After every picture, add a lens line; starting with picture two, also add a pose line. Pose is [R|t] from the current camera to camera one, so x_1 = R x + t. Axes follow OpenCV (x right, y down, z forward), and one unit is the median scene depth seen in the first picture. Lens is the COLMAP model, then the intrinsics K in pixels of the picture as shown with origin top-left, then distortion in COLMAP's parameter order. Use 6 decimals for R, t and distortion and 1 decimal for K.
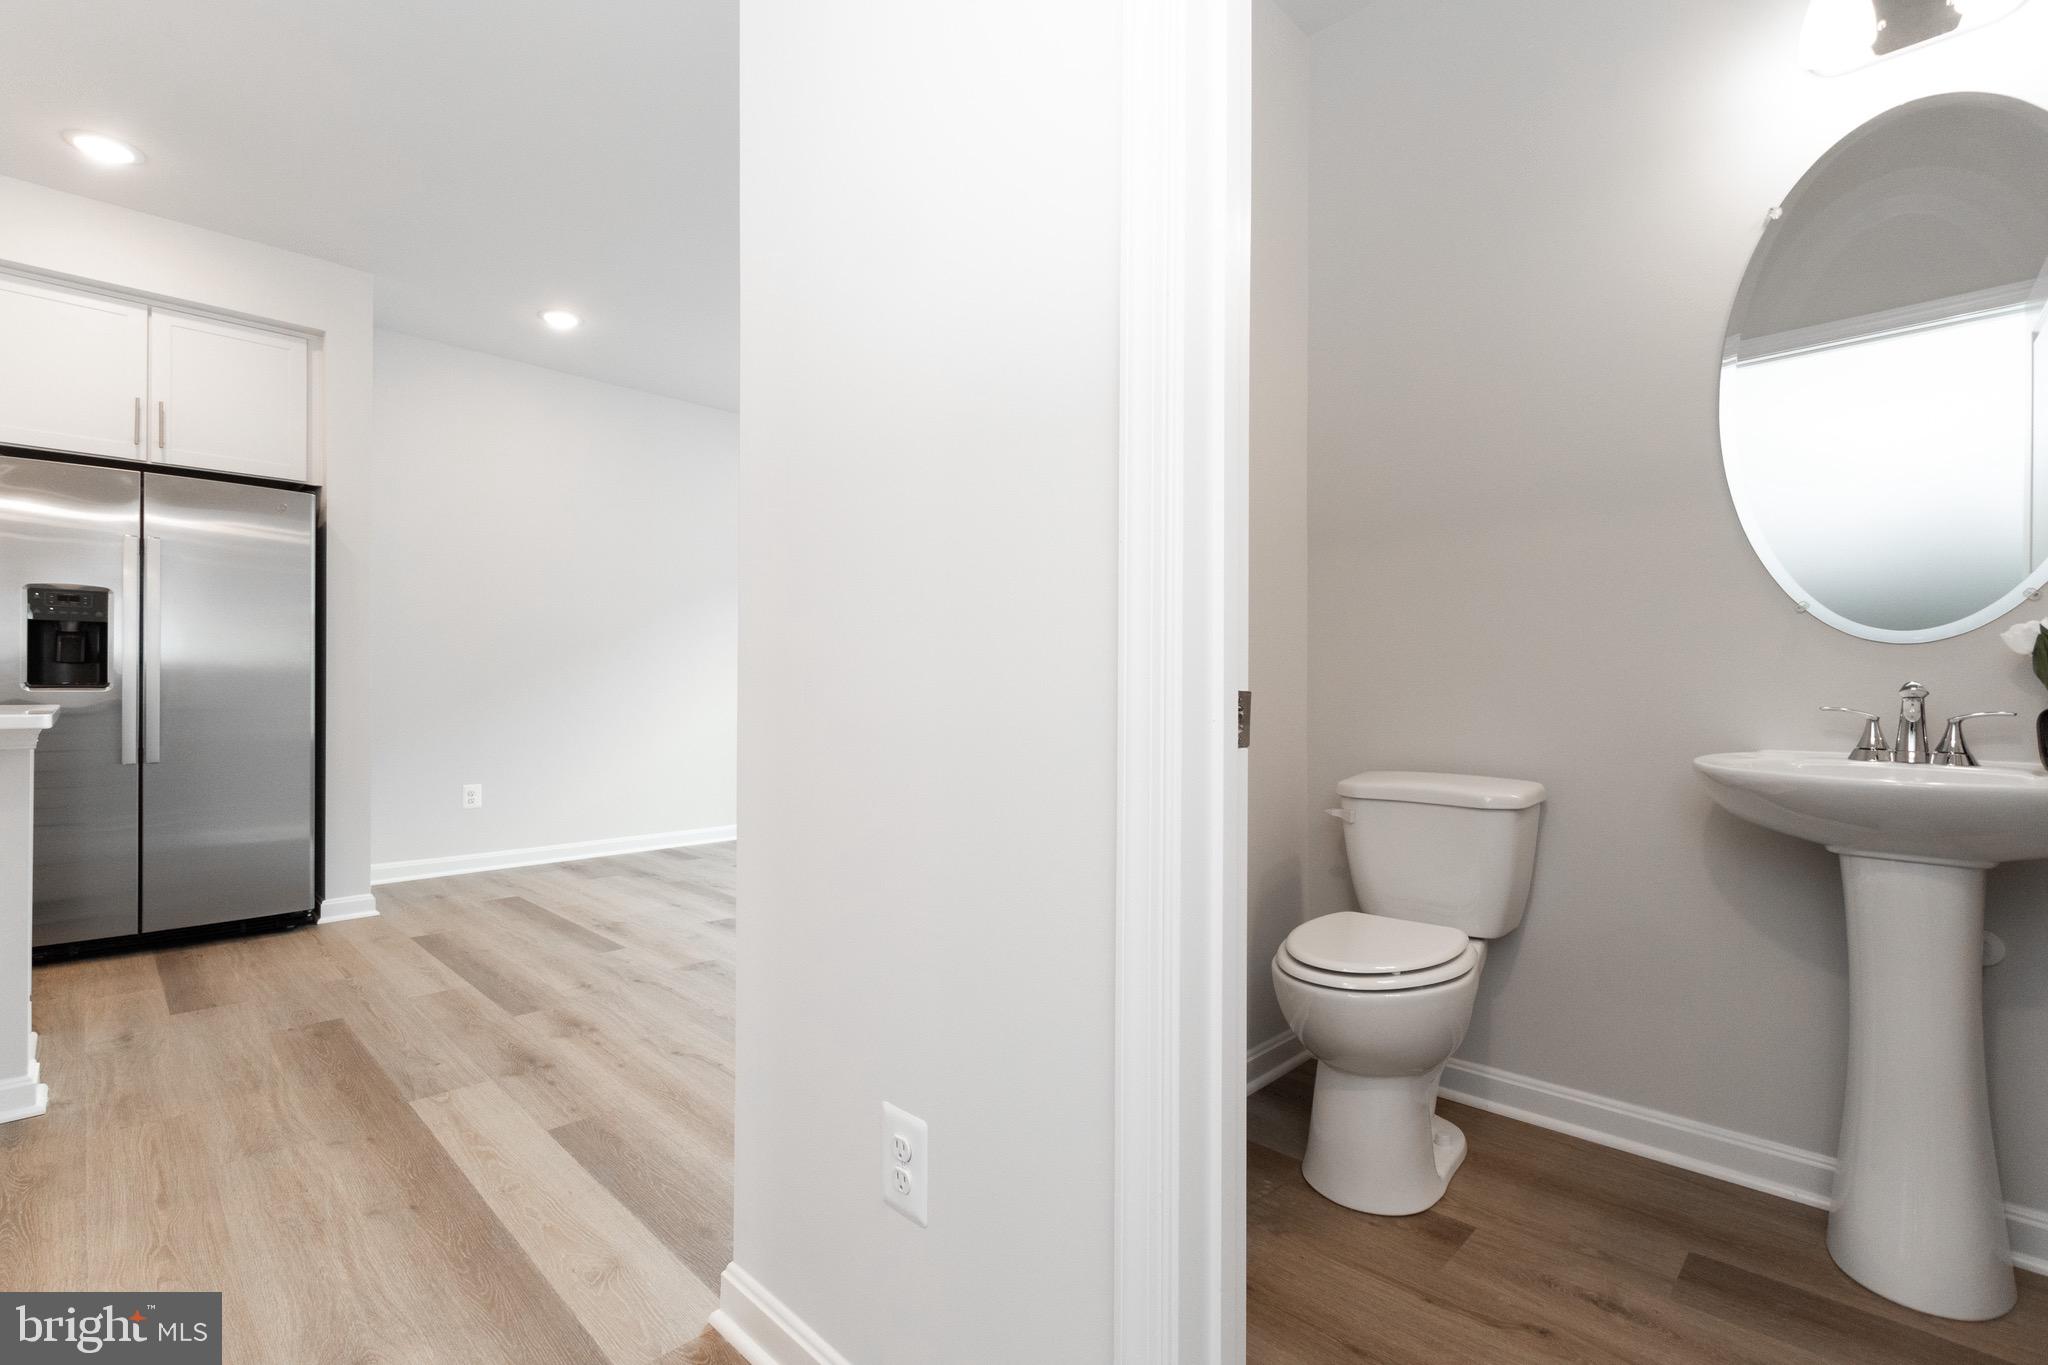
lens RADIAL K [[910.8, 0, 1001.7], [0, 910.8, 676.7], [0, 0, 1]] dist [0.000371, -0.001128]
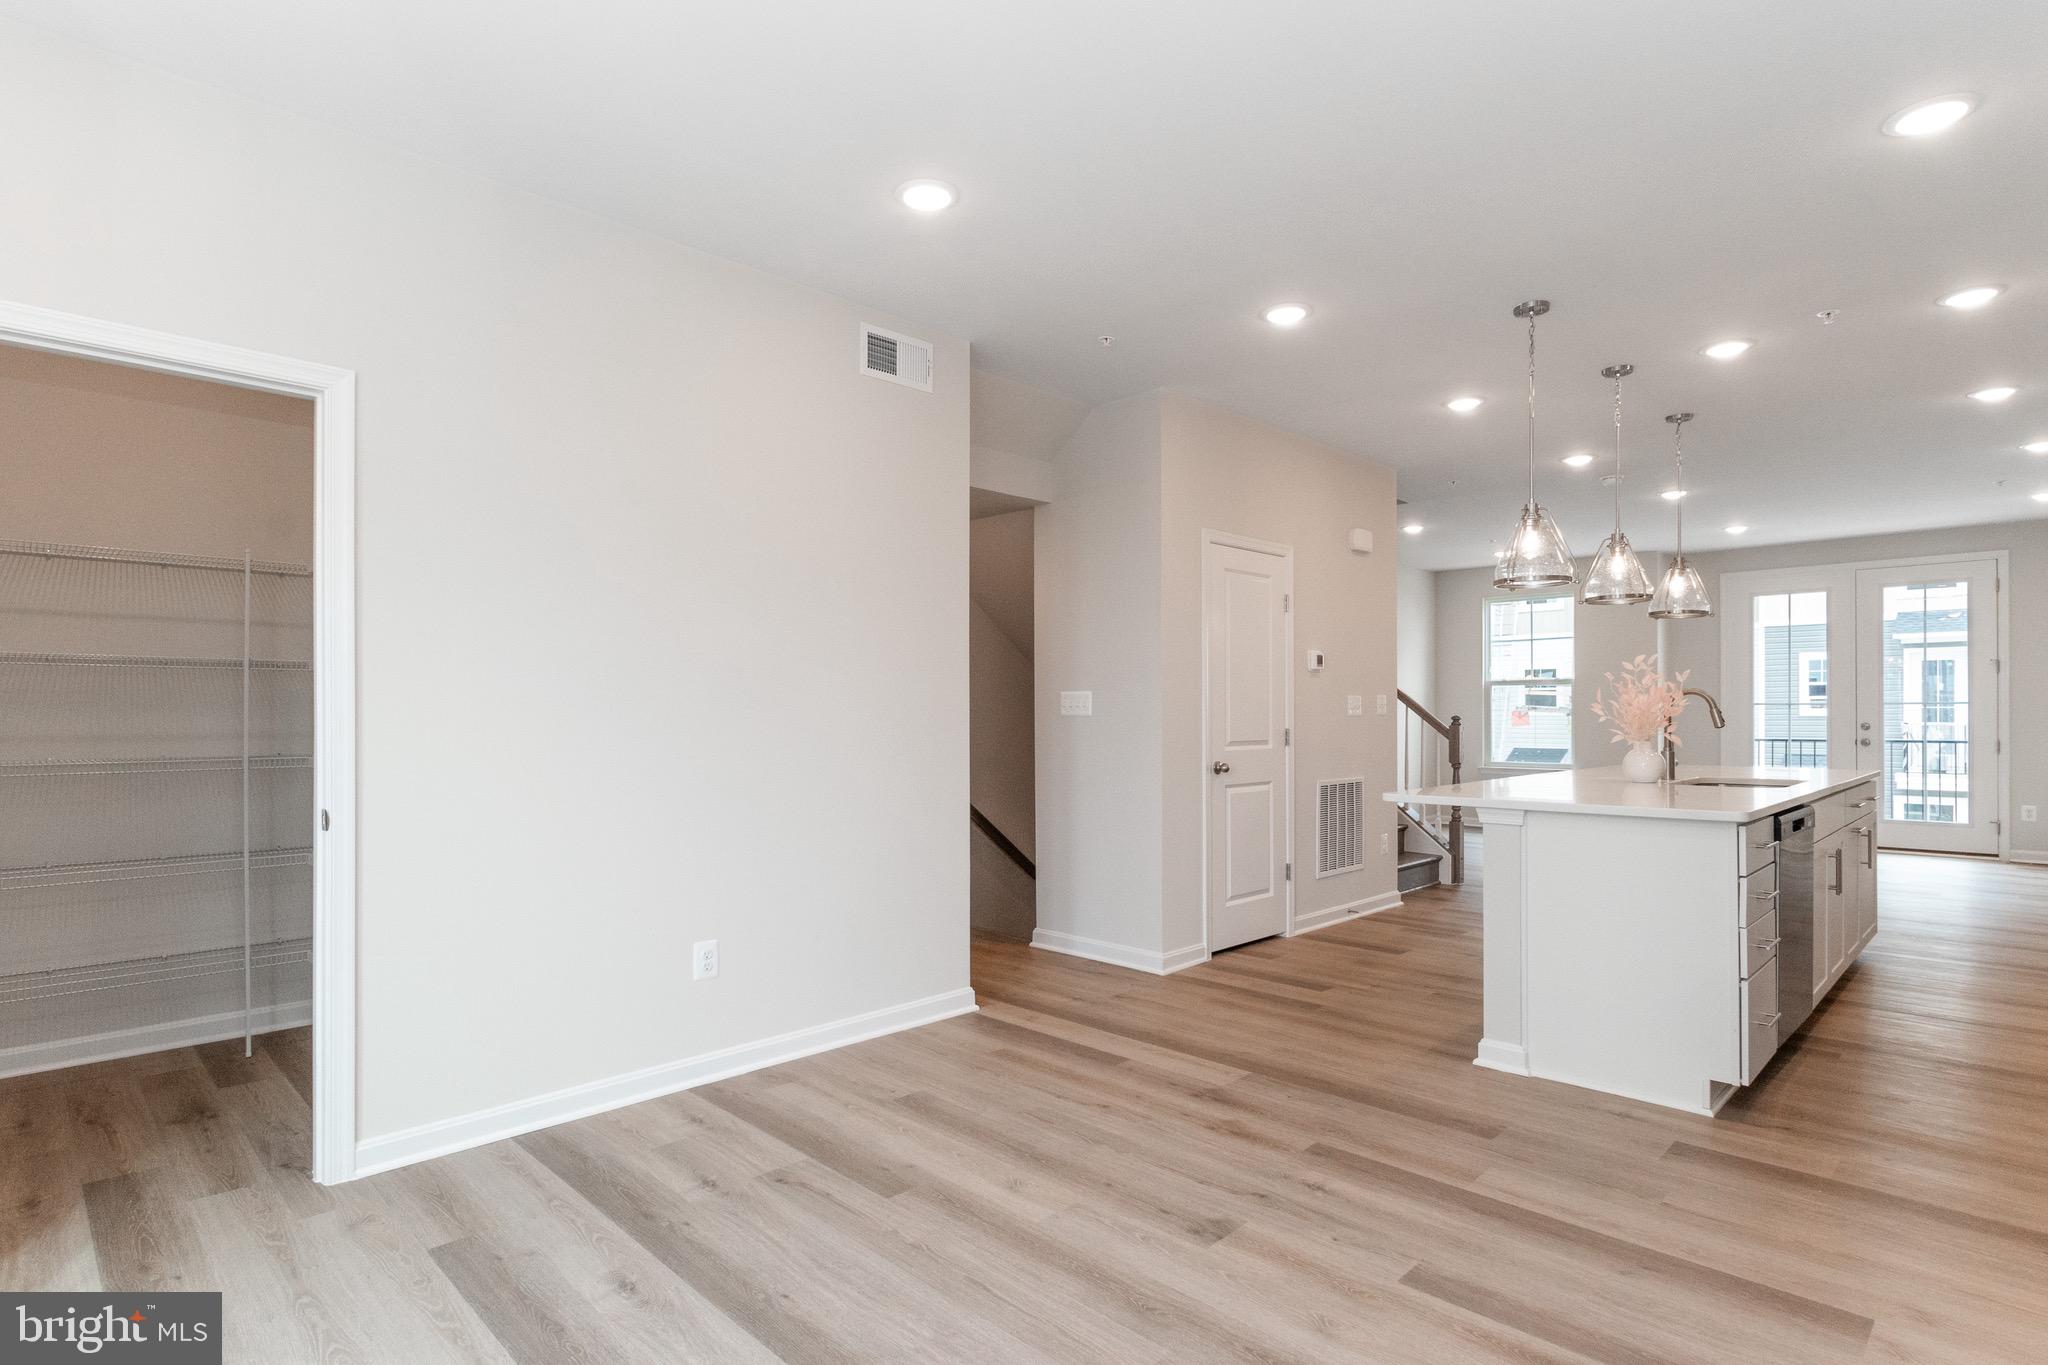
lens RADIAL K [[1034.7, 0, 1004.2], [0, 1034.7, 715.9], [0, 0, 1]] dist [-0.000451, 0.000638]
pose [[-0.999941, -0.007164, 0.008111, -0.182811], [-0.007242, 0.999927, -0.009694, -0.047698], [-0.008041, -0.009752, -0.999920, 1.760458]]
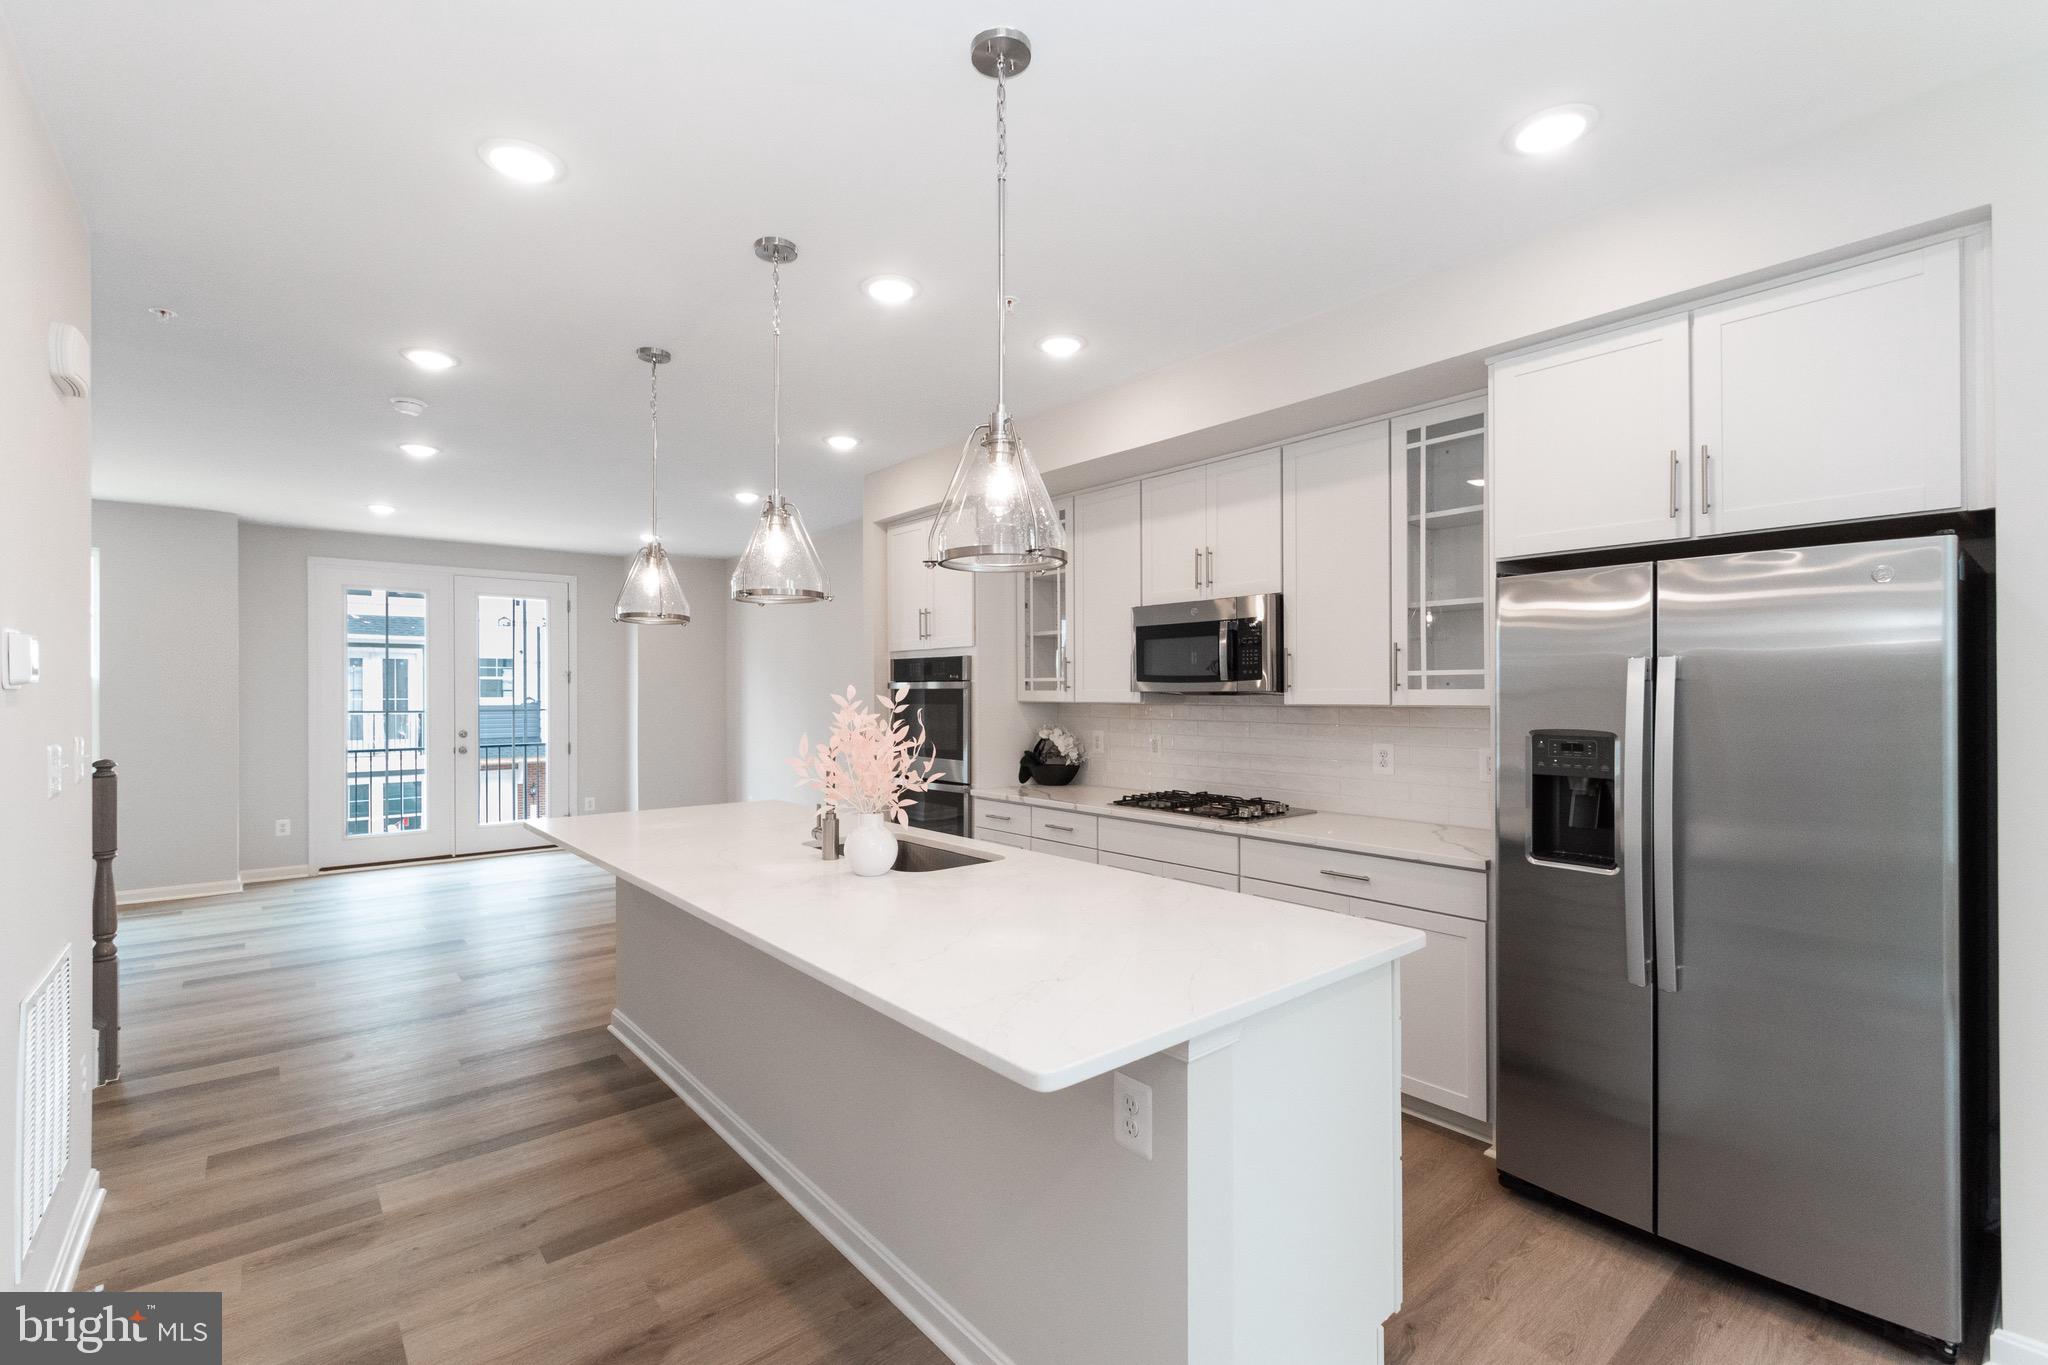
lens RADIAL K [[910.8, 0, 1013.3], [0, 910.8, 690.3], [0, 0, 1]] dist [0.000371, -0.001128]
pose [[-0.102903, -0.011923, -0.994620, -0.217898], [0.014647, 0.999802, -0.013500, -0.129678], [0.994584, -0.015957, -0.102708, 0.610917]]
